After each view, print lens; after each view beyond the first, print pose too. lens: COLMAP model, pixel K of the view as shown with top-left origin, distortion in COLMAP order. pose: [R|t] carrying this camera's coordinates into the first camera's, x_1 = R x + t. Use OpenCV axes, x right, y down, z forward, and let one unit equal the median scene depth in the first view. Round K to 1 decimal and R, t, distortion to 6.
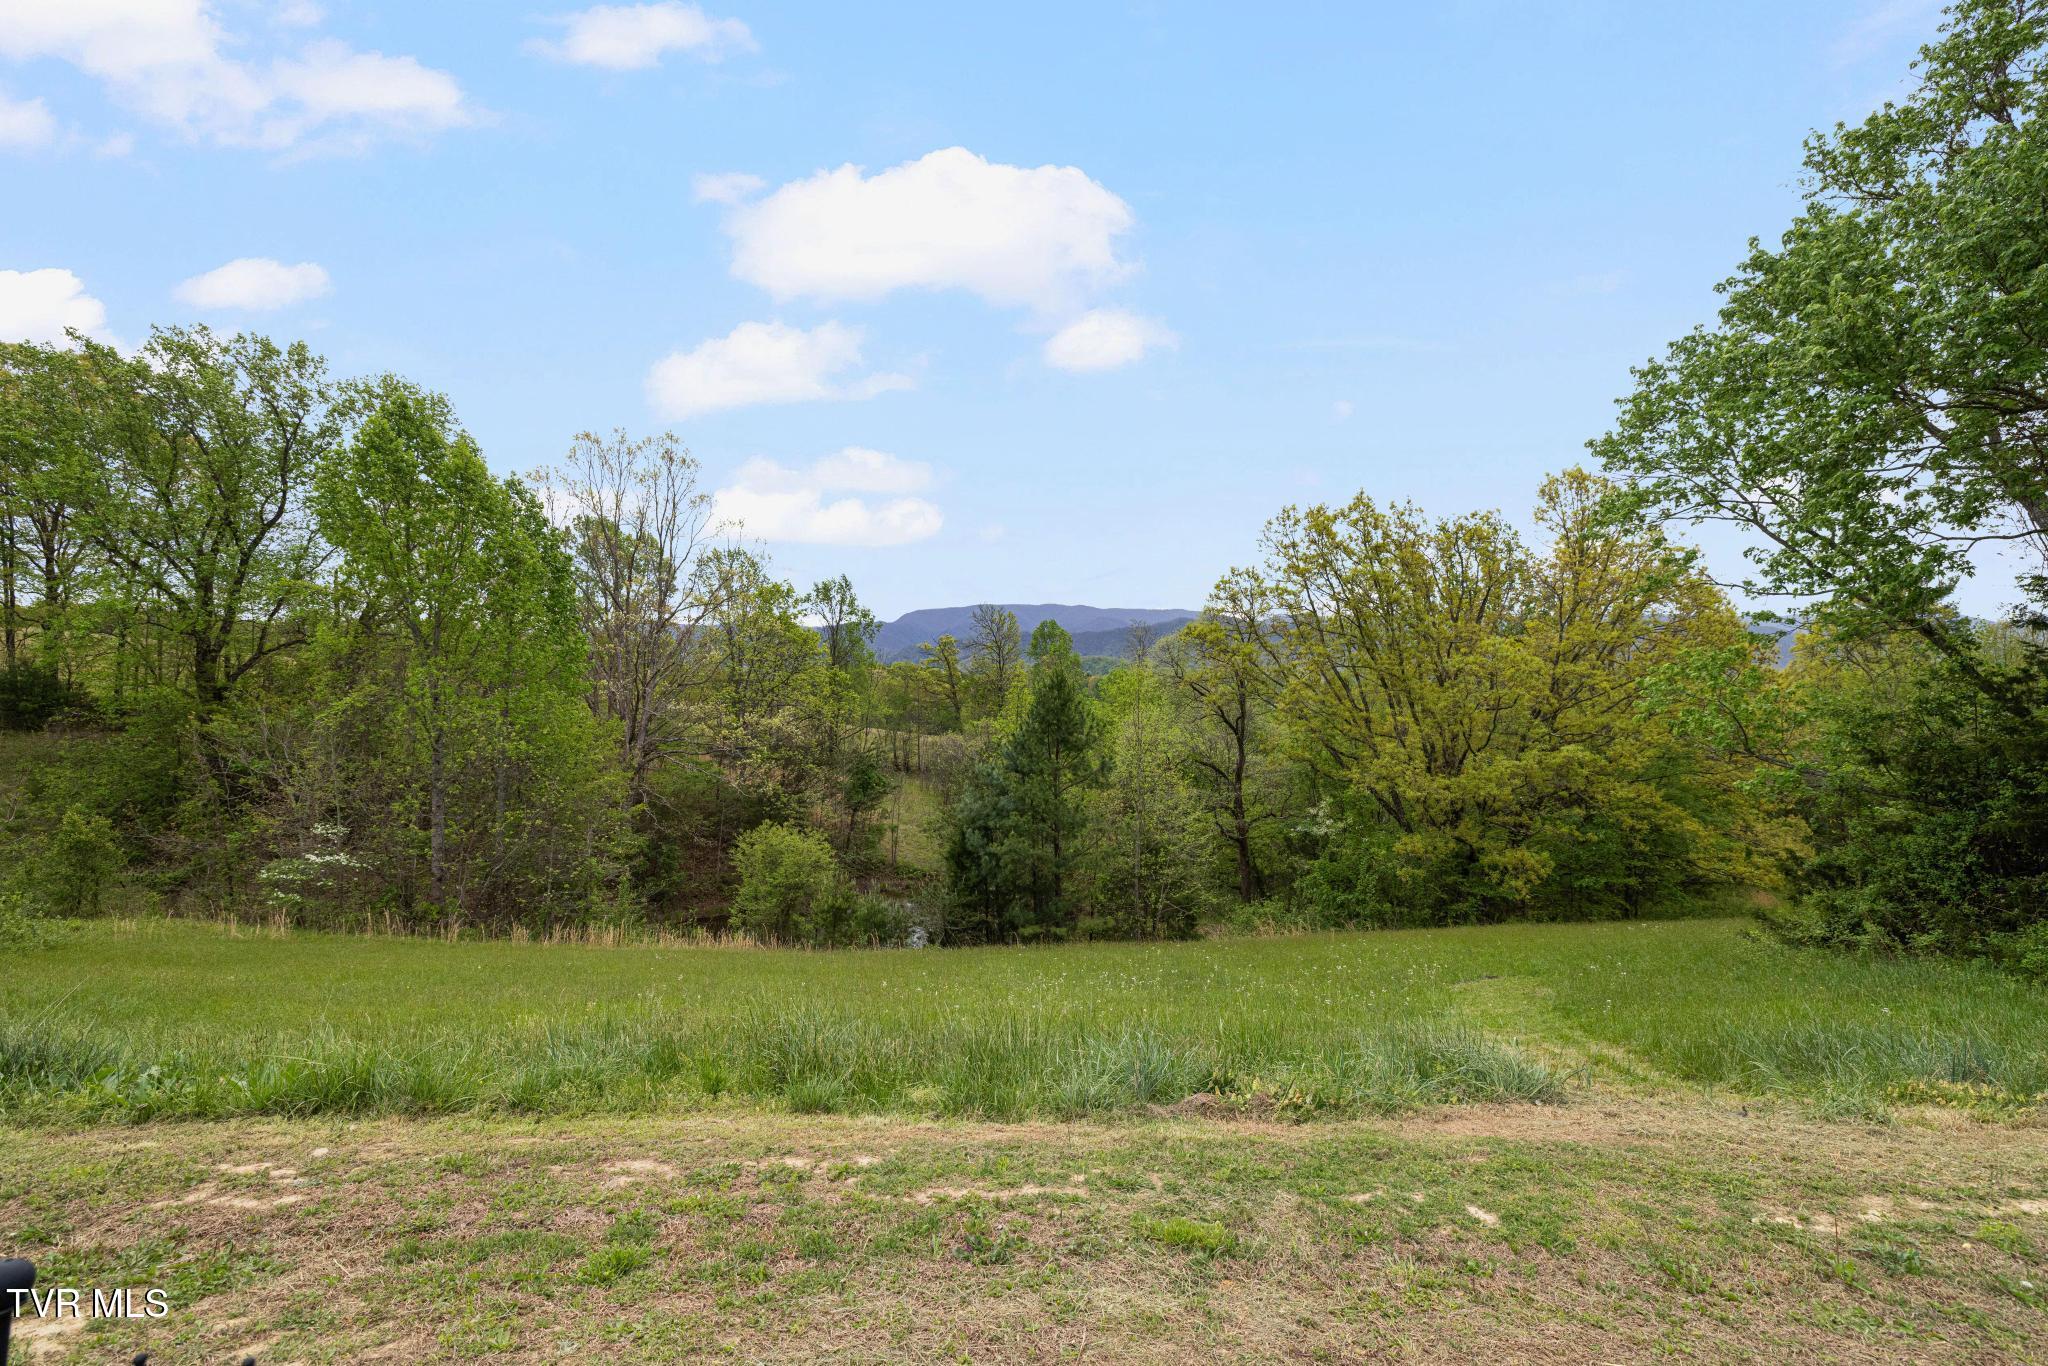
lens RADIAL K [[865.2, 0, 1040.1], [0, 865.2, 678.6], [0, 0, 1]] dist [0.002368, -0.000377]
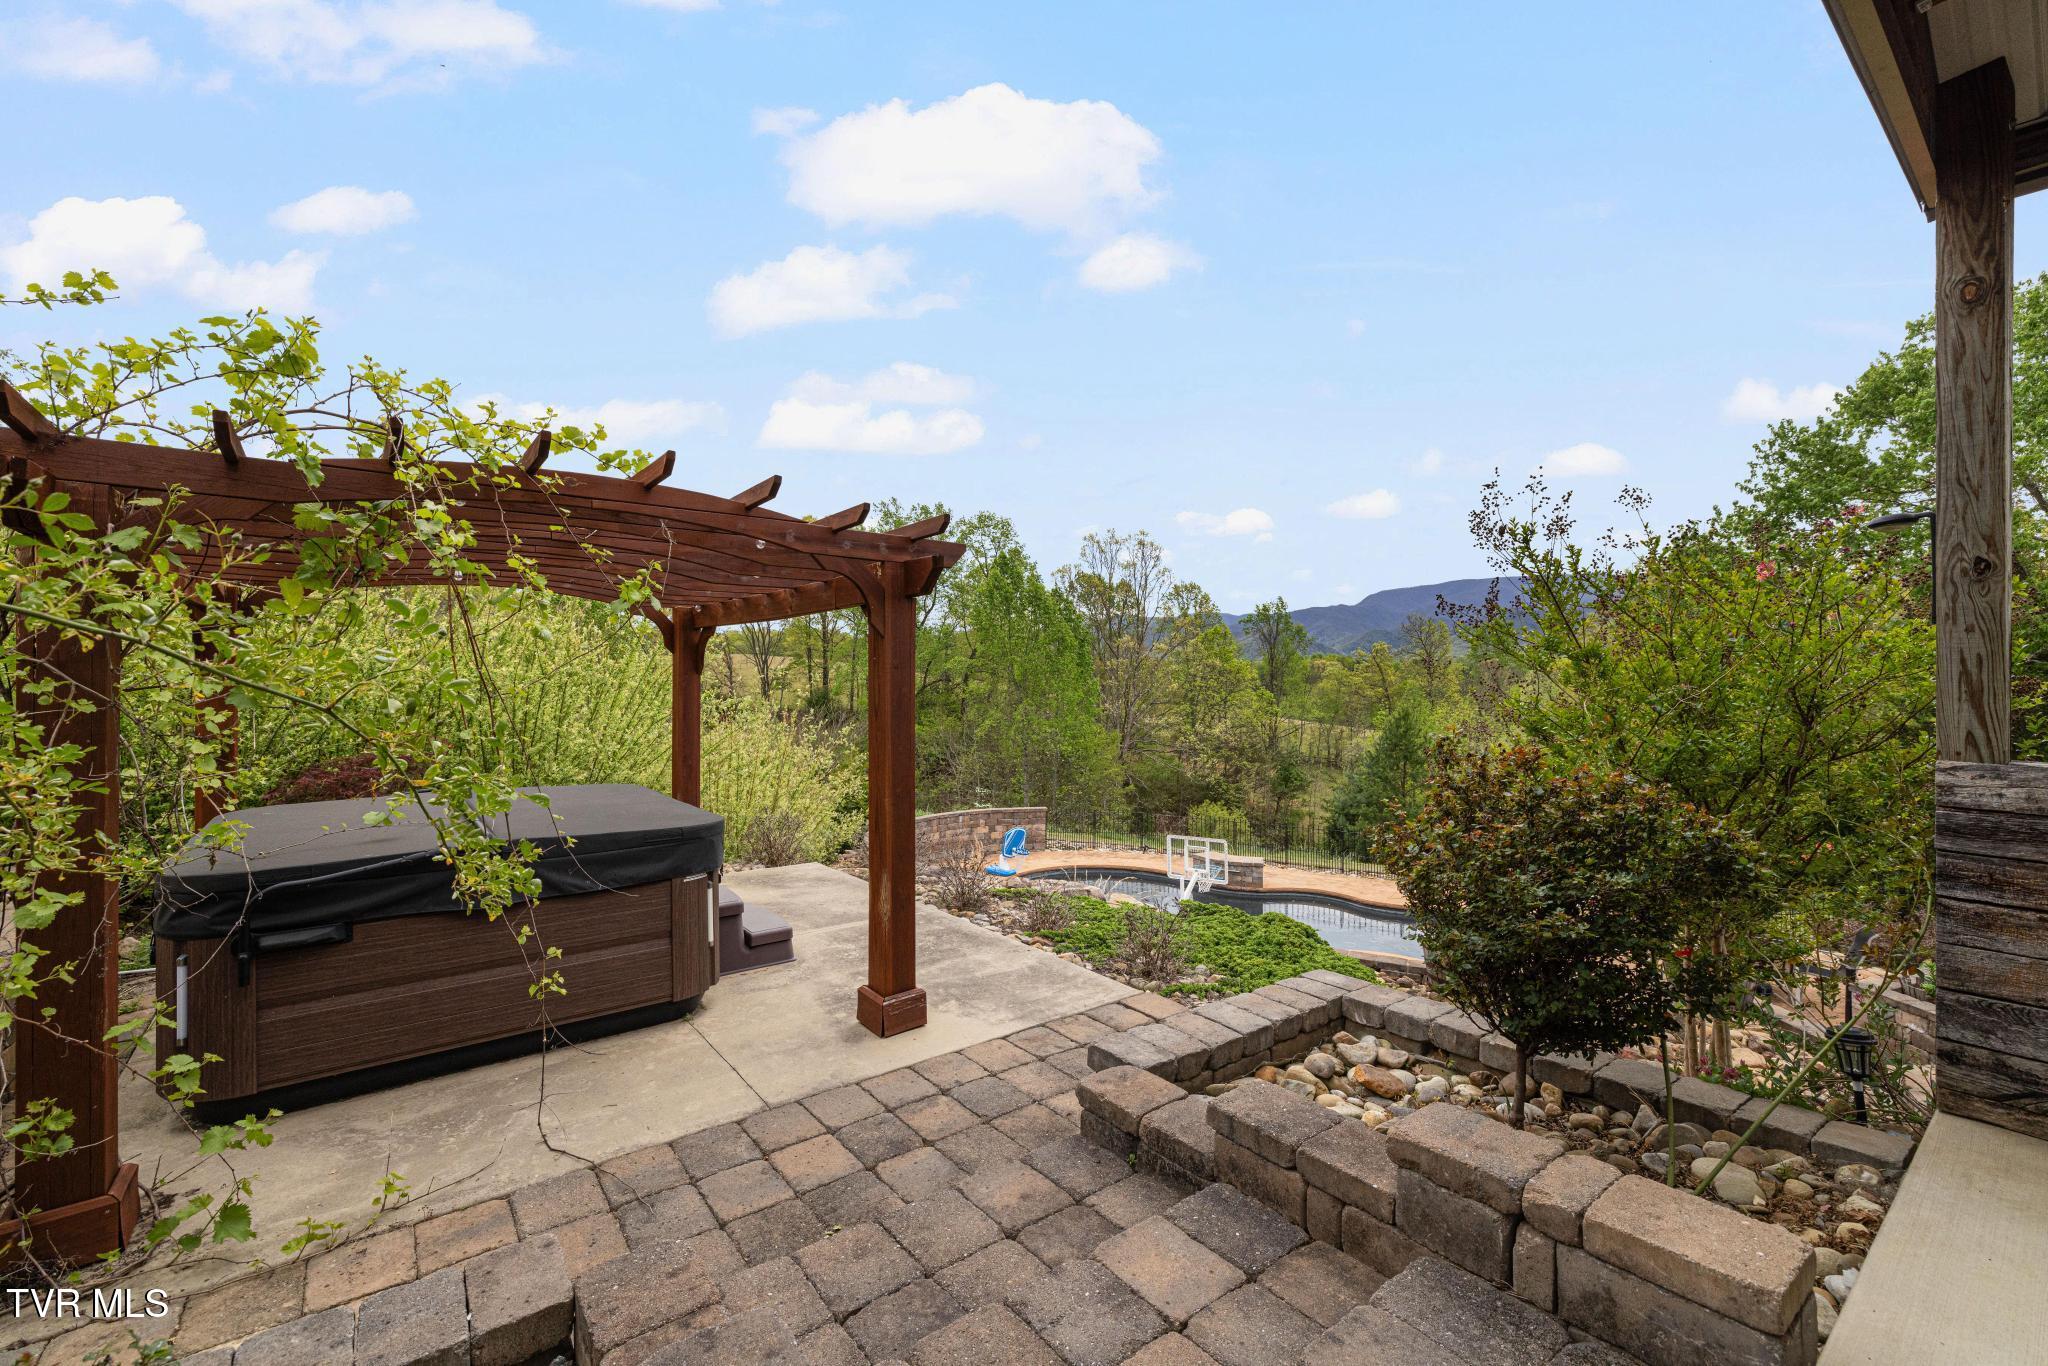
lens RADIAL K [[865.2, 0, 1034.5], [0, 865.2, 670.6], [0, 0, 1]] dist [0.002368, -0.000377]
pose [[0.865455, -0.016017, -0.500730, 0.148795], [0.017934, 0.999839, -0.000985, -0.054429], [0.500665, -0.008128, 0.865603, -0.373452]]
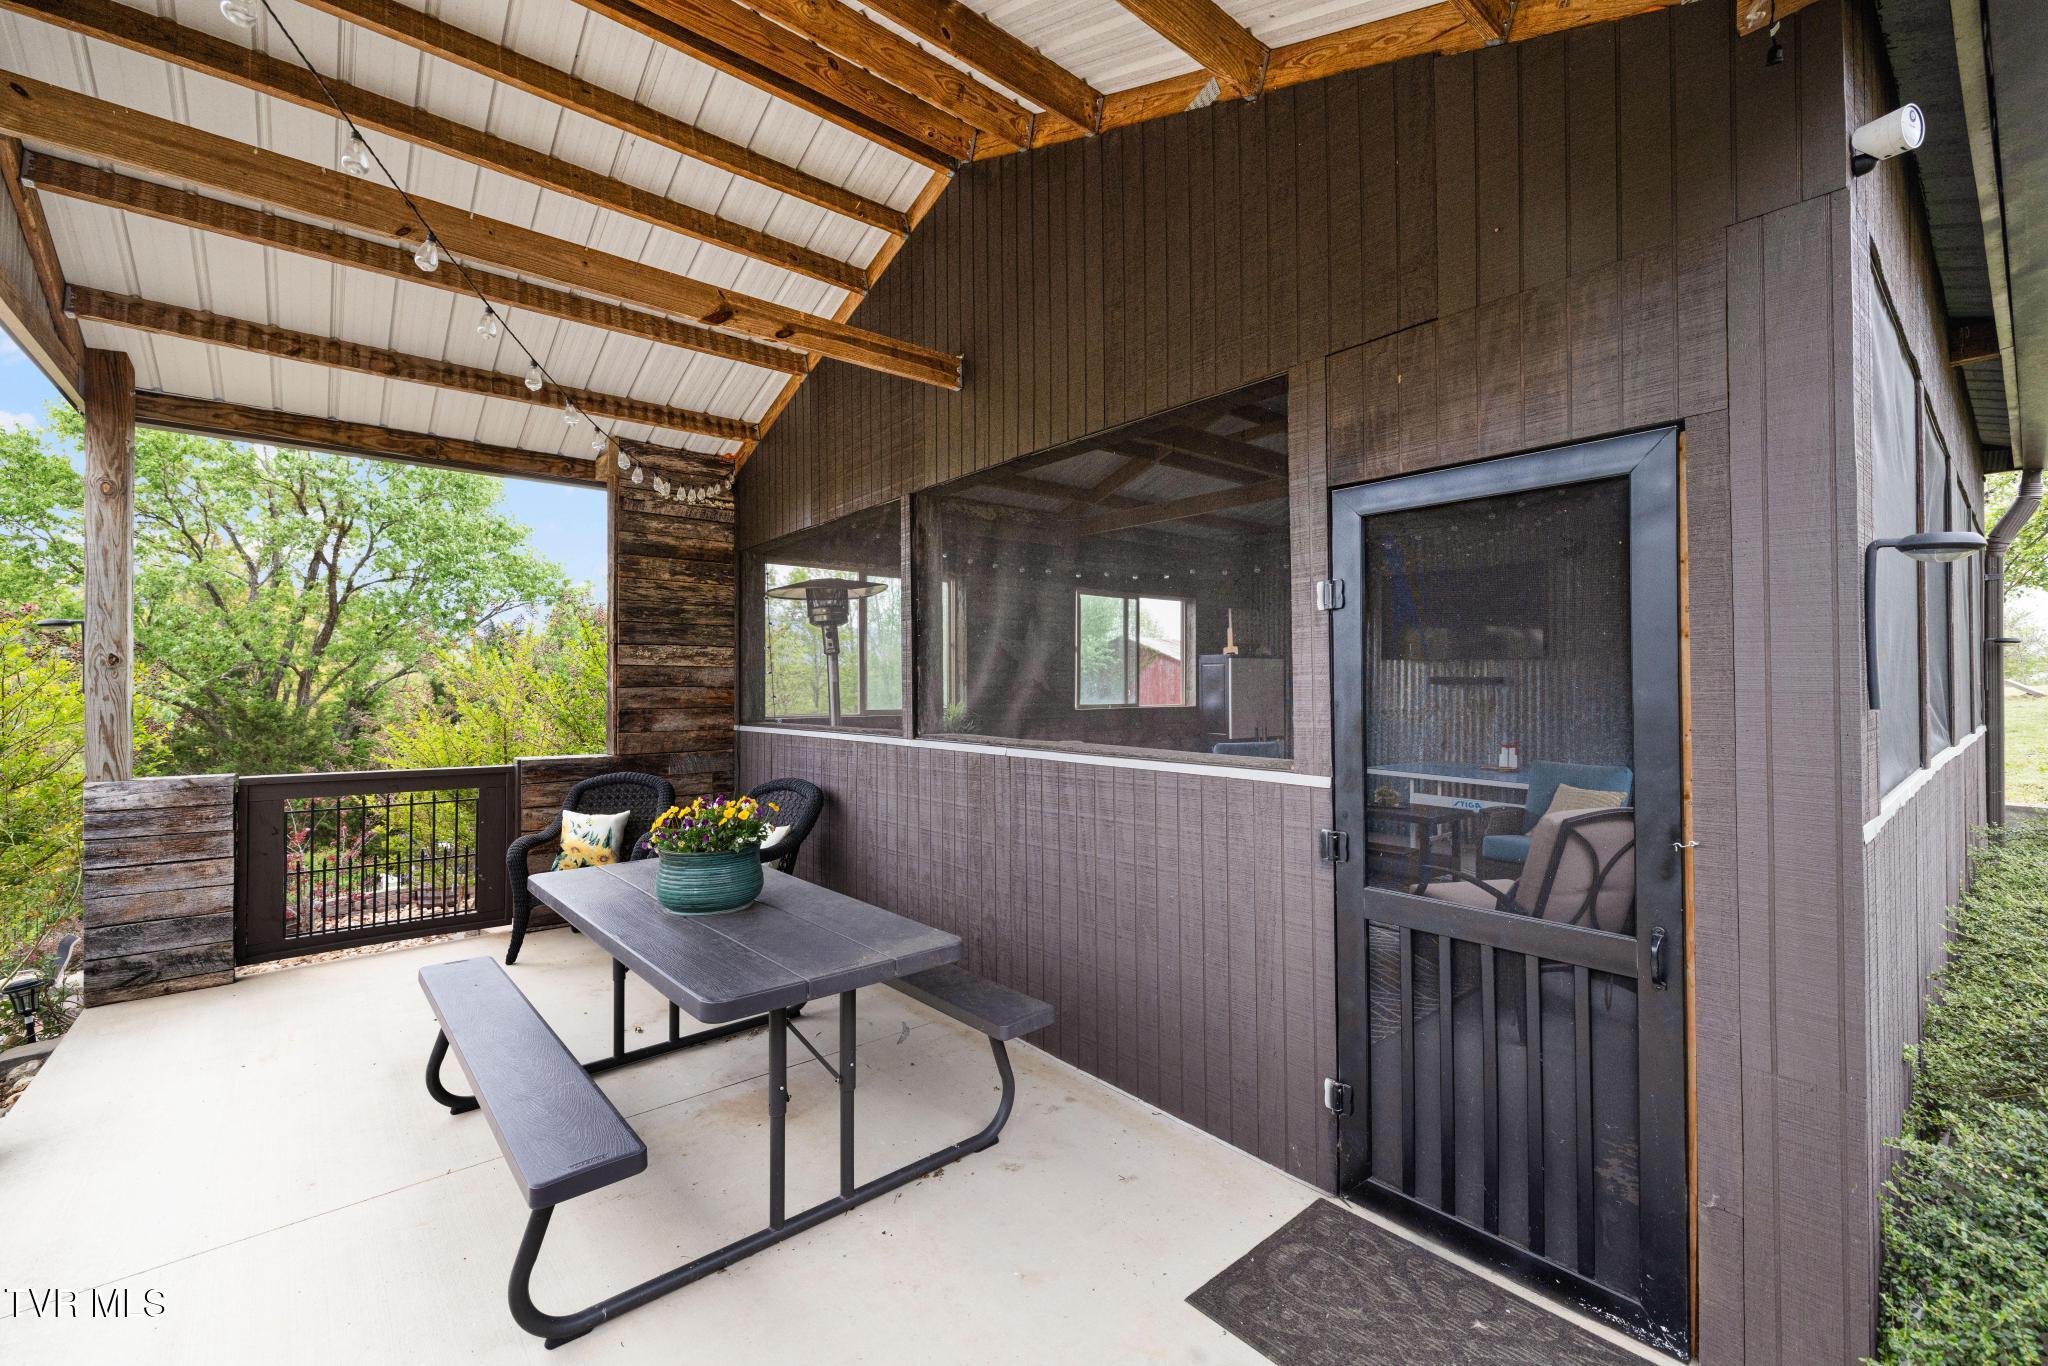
lens RADIAL K [[865.2, 0, 1038.6], [0, 865.2, 679.2], [0, 0, 1]] dist [0.002368, -0.000377]
pose [[0.482009, -0.016230, 0.876016, 0.142212], [-0.006838, 0.999728, 0.022284, -0.059832], [-0.876139, -0.016731, 0.481767, -0.415133]]
